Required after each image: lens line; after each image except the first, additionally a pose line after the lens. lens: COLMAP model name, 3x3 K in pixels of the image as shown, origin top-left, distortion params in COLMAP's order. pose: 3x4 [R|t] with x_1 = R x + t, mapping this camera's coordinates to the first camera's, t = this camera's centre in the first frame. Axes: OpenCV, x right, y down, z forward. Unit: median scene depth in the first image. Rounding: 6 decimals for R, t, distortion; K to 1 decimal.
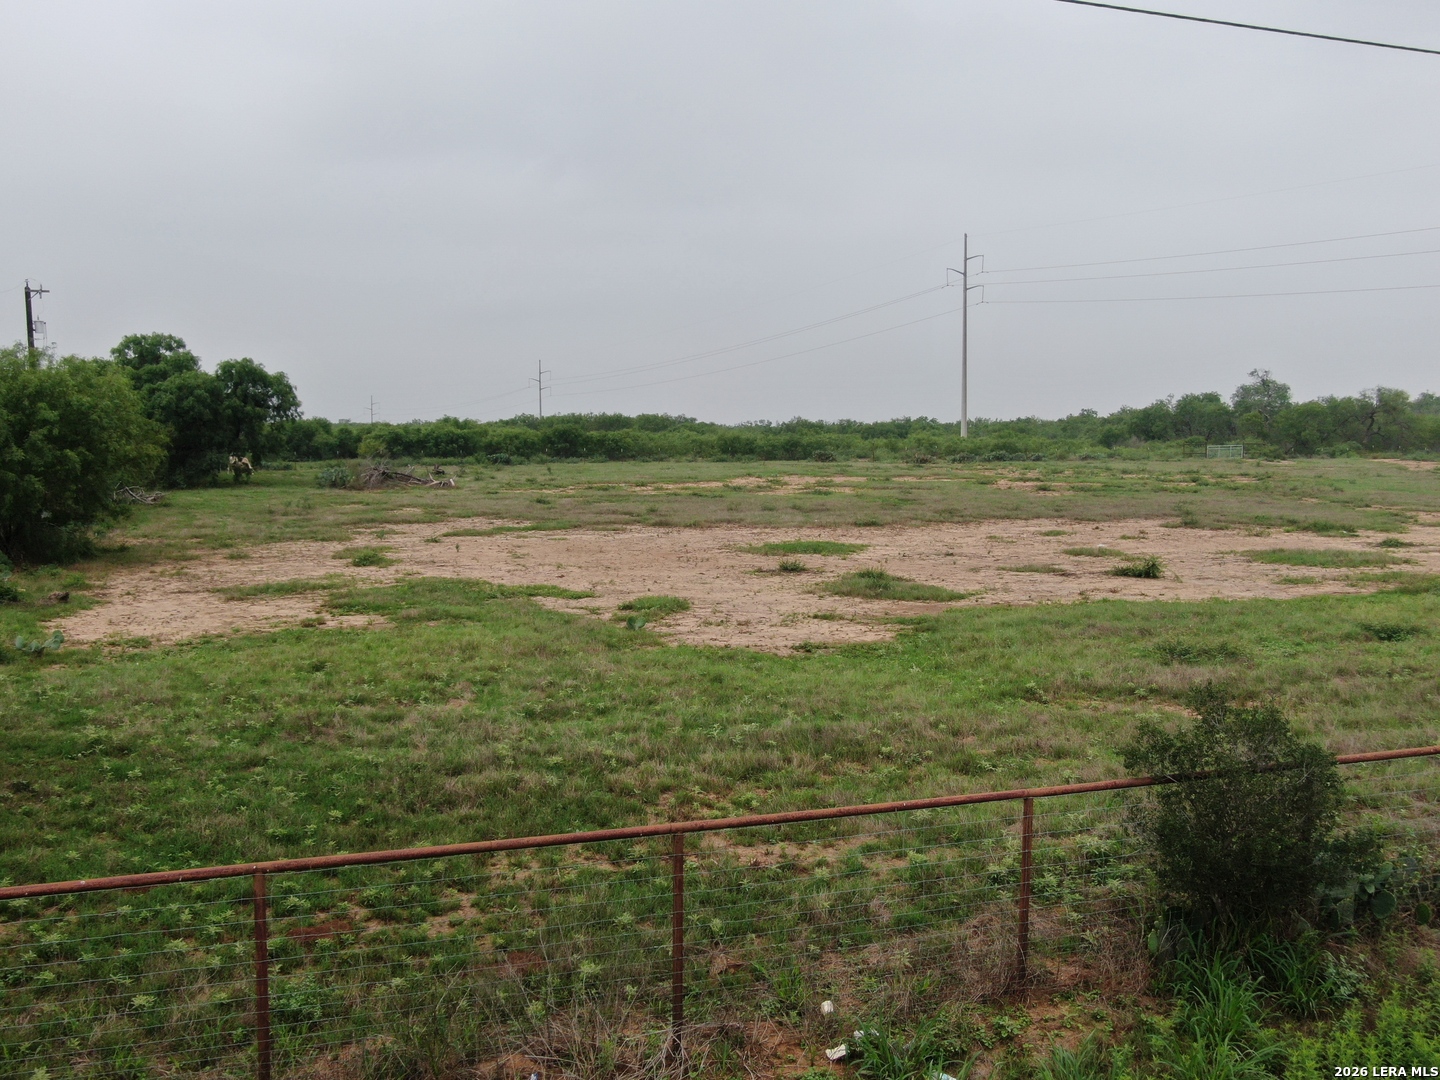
lens RADIAL K [[1318.8, 0, 718.6], [0, 1318.8, 547.5], [0, 0, 1]] dist [-0.006768, 0.010904]
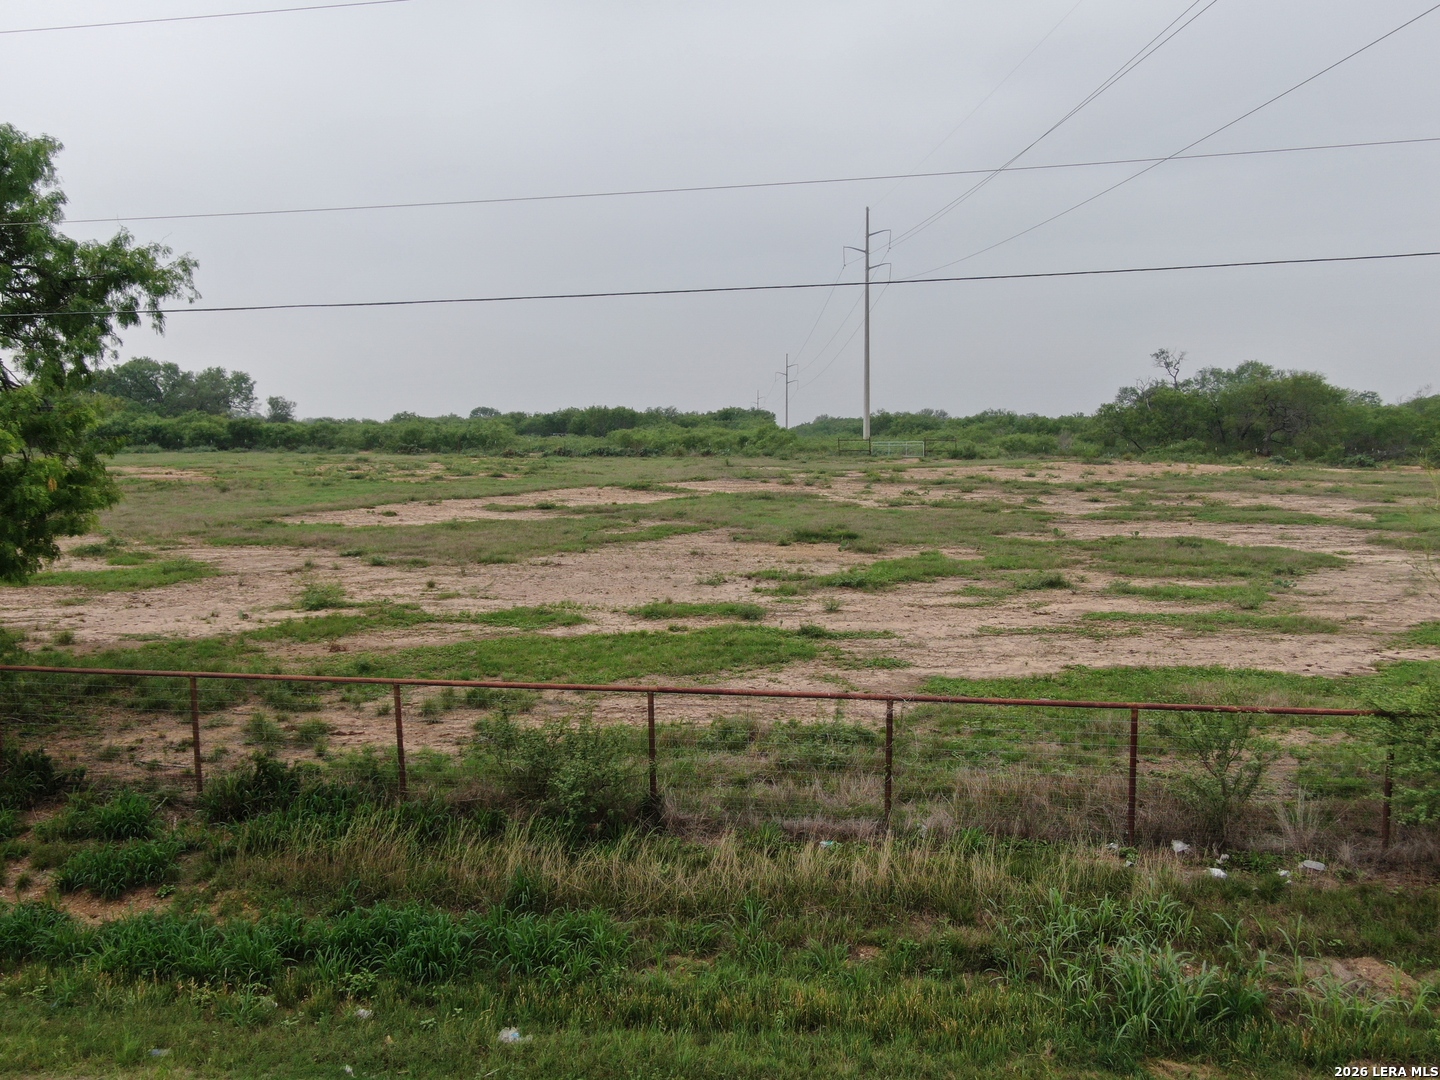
lens RADIAL K [[1318.8, 0, 718.6], [0, 1318.8, 547.5], [0, 0, 1]] dist [-0.006768, 0.010904]
pose [[0.892589, 0.041951, -0.448916, 0.713953], [-0.041081, 0.999088, 0.011681, -0.014661], [0.448996, 0.008016, 0.893498, 0.202691]]
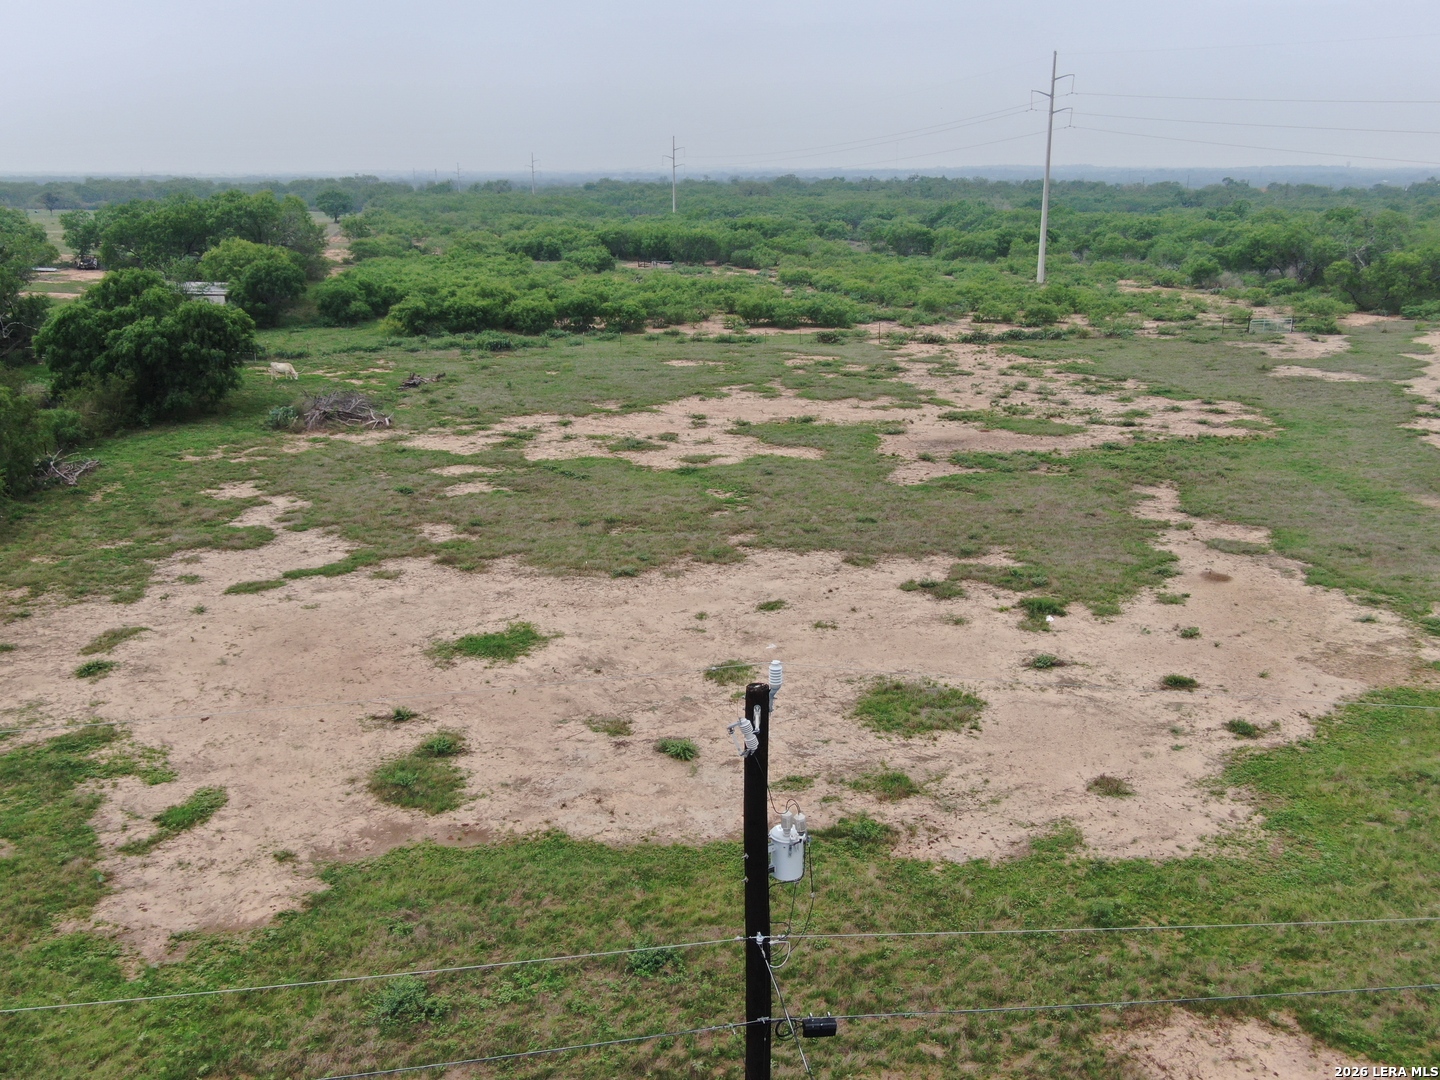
lens RADIAL K [[1318.8, 0, 718.6], [0, 1318.8, 547.5], [0, 0, 1]] dist [-0.006768, 0.010904]
pose [[0.988045, 0.046316, -0.147047, 0.146484], [-0.015795, 0.979198, 0.202291, -0.109033], [0.153358, -0.197550, 0.968223, -0.015658]]
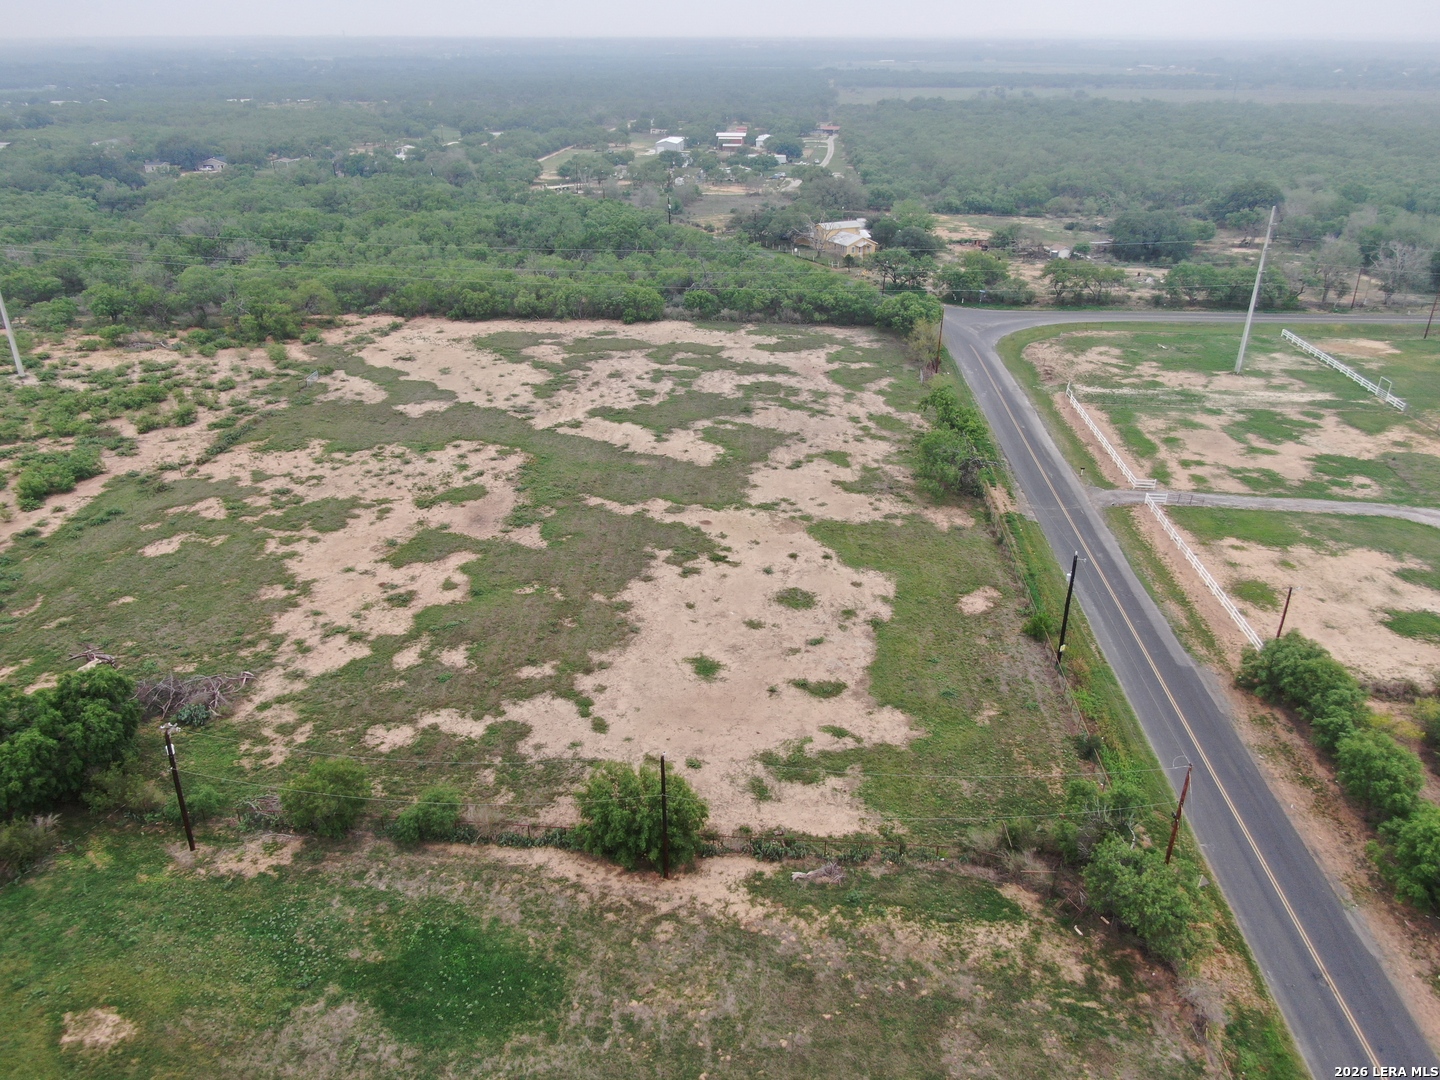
lens RADIAL K [[1043.8, 0, 720.0], [0, 1043.8, 540.0], [0, 0, 1]] dist [-0.010496, -0.001344]
pose [[0.389114, -0.398698, 0.830440, -0.575720], [0.067298, 0.911381, 0.406024, -0.396166], [-0.918728, -0.102103, 0.381463, 0.060537]]
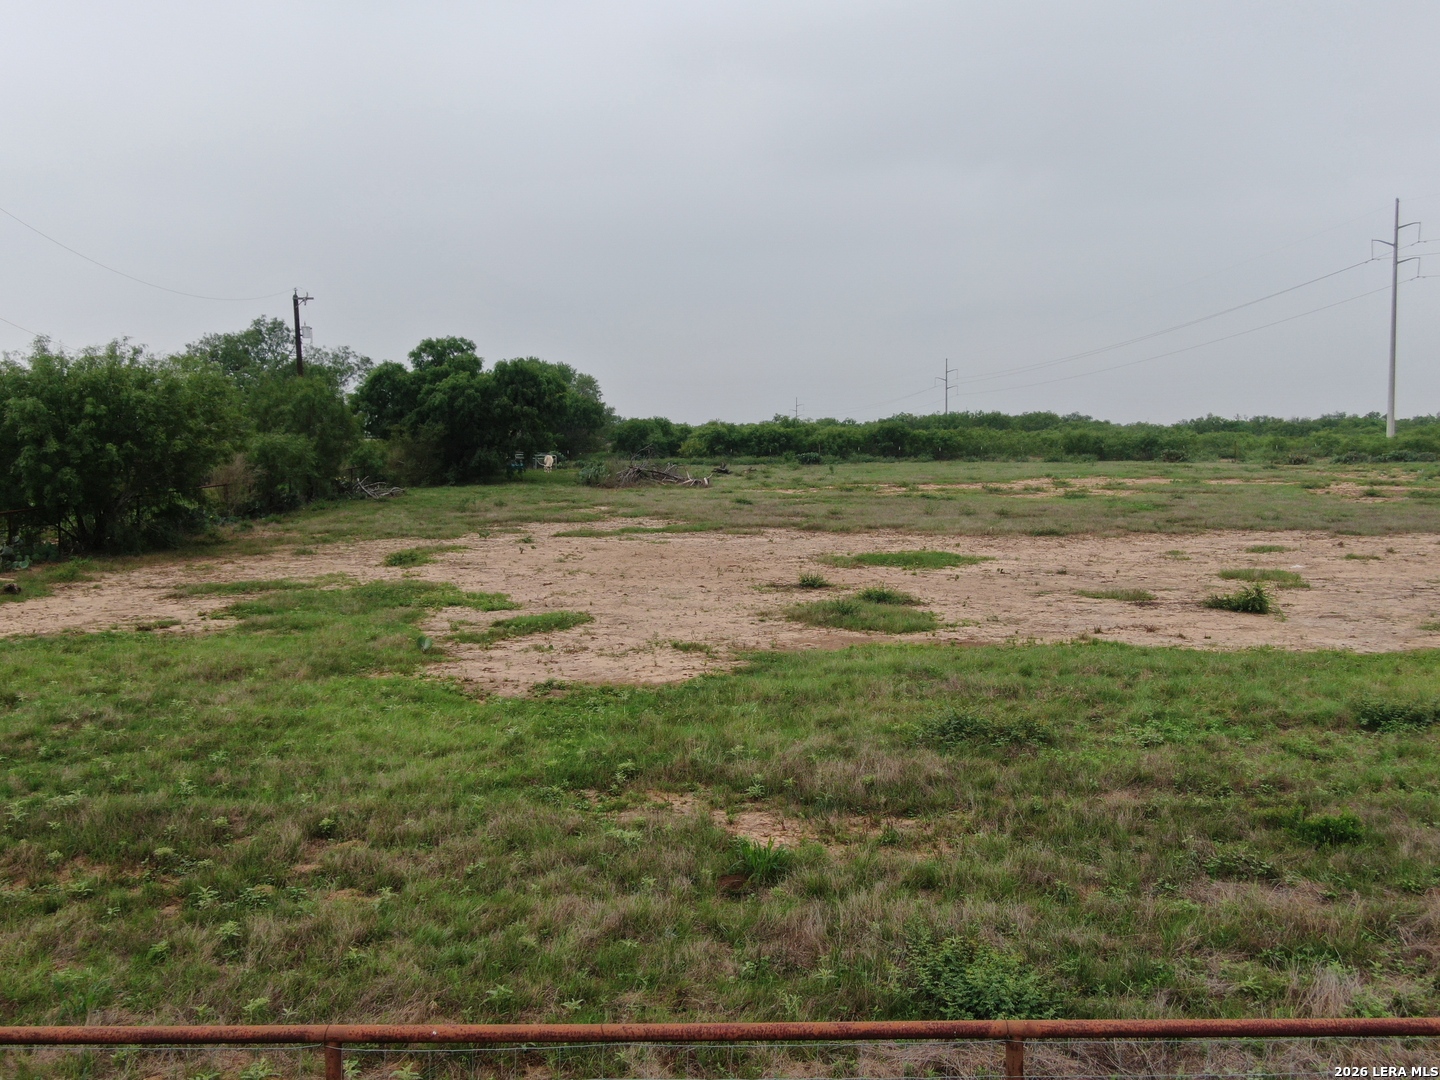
lens RADIAL K [[1318.8, 0, 718.6], [0, 1318.8, 547.5], [0, 0, 1]] dist [-0.006768, 0.010904]
pose [[0.943475, 0.023783, -0.330590, 0.081792], [-0.024154, 0.999704, 0.002985, -0.002435], [0.330563, 0.005169, 0.943770, 0.056514]]
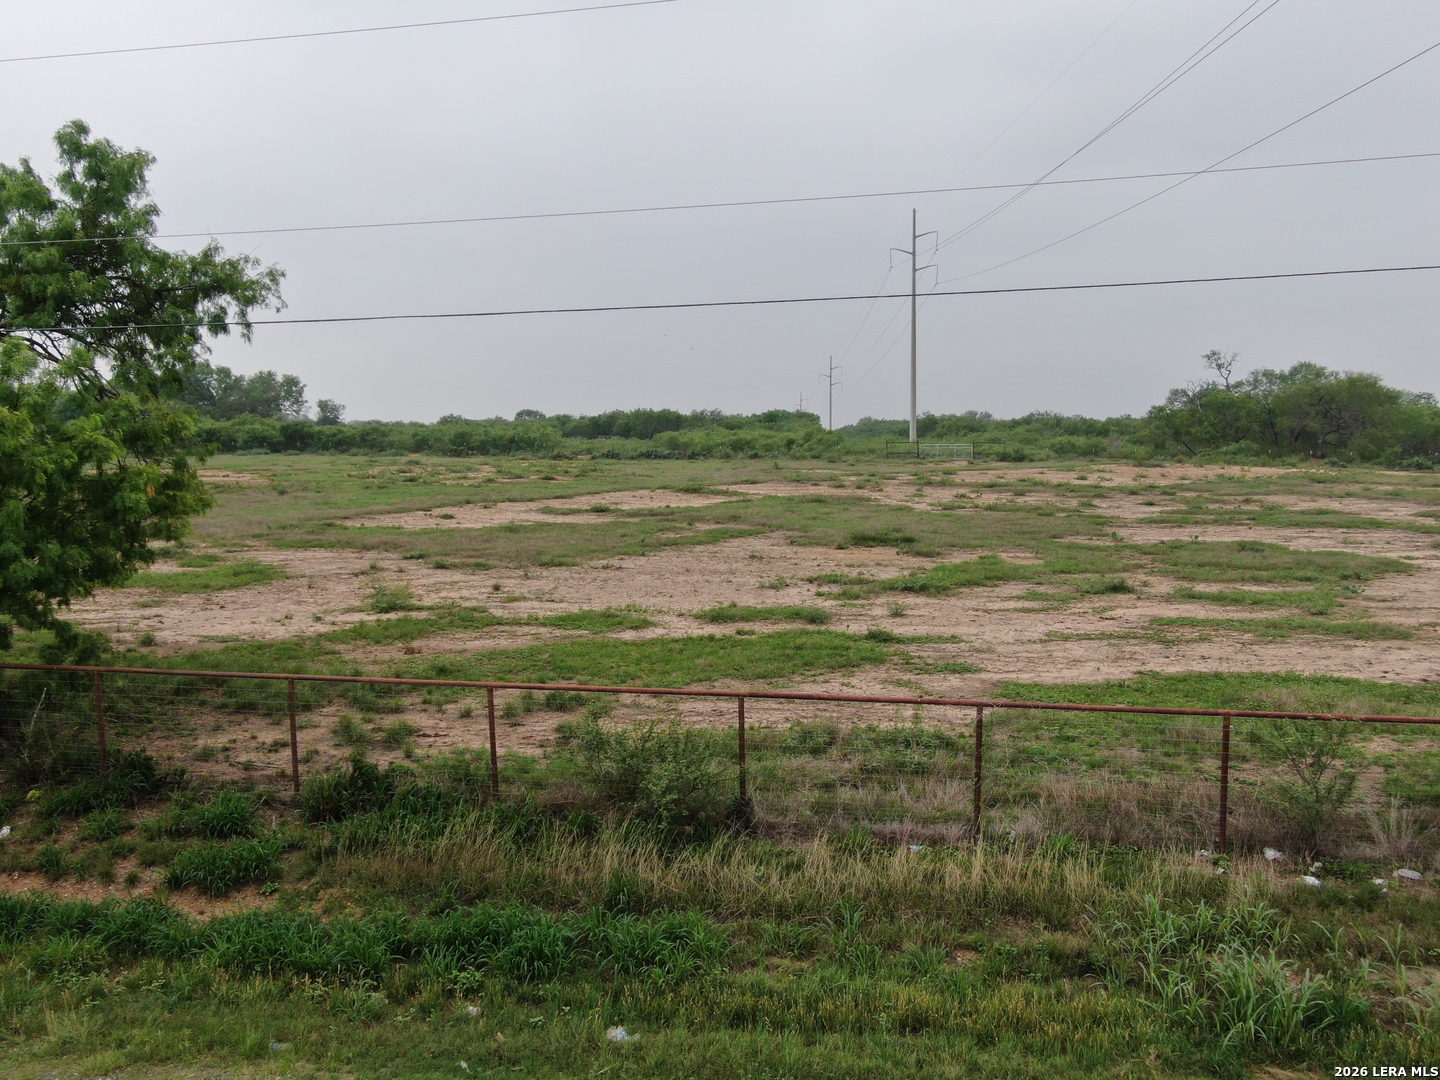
lens RADIAL K [[1318.8, 0, 718.6], [0, 1318.8, 547.5], [0, 0, 1]] dist [-0.006768, 0.010904]
pose [[0.878058, 0.042943, -0.476623, 0.710673], [-0.042552, 0.999027, 0.011619, -0.014917], [0.476658, 0.010079, 0.879031, 0.199405]]
